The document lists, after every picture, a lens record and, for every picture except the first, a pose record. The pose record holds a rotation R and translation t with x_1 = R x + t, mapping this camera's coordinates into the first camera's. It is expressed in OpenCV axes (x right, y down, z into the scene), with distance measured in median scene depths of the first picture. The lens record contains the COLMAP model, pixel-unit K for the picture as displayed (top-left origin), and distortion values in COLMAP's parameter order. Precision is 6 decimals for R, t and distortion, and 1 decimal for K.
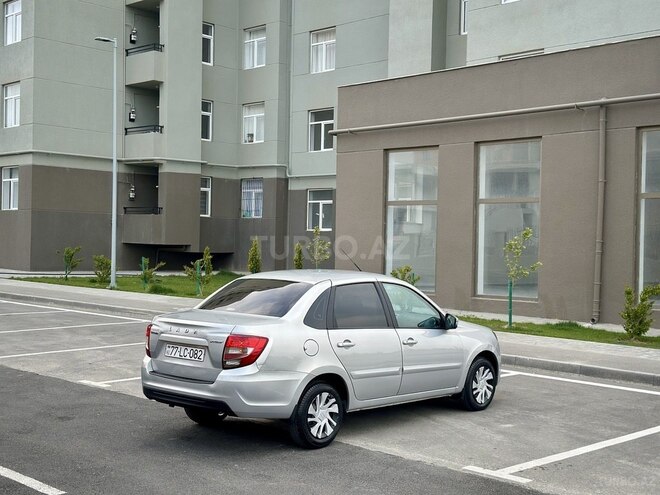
lens RADIAL K [[907.6, 0, 334.9], [0, 907.6, 250.4], [0, 0, 1]] dist [0.171092, -0.238980]
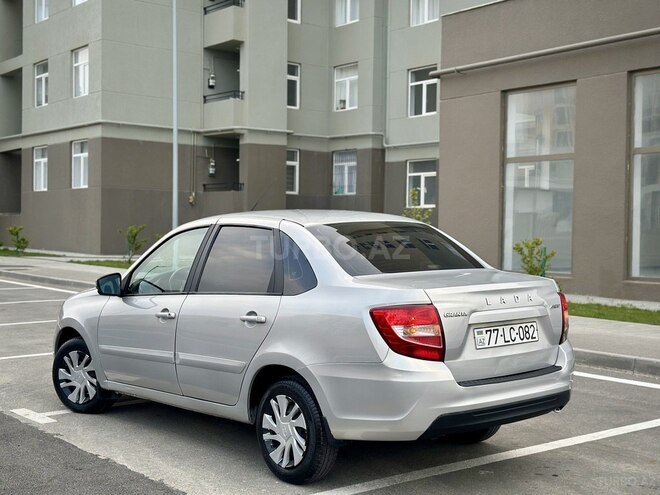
lens RADIAL K [[907.6, 0, 334.9], [0, 907.6, 250.4], [0, 0, 1]] dist [0.171092, -0.238980]
pose [[0.993270, -0.006095, -0.115663, 0.001573], [0.007384, 0.999915, 0.010717, 0.009490], [0.115588, -0.011499, 0.993231, 0.126626]]
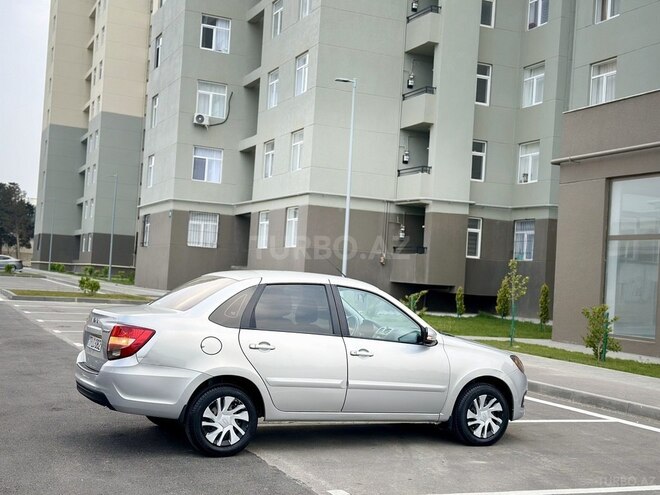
lens RADIAL K [[907.6, 0, 334.9], [0, 907.6, 250.4], [0, 0, 1]] dist [0.171092, -0.238980]
pose [[0.927073, 0.020834, -0.374300, 0.090438], [-0.042671, 0.997830, -0.050149, 0.010719], [0.372443, 0.062464, 0.925951, 0.037864]]
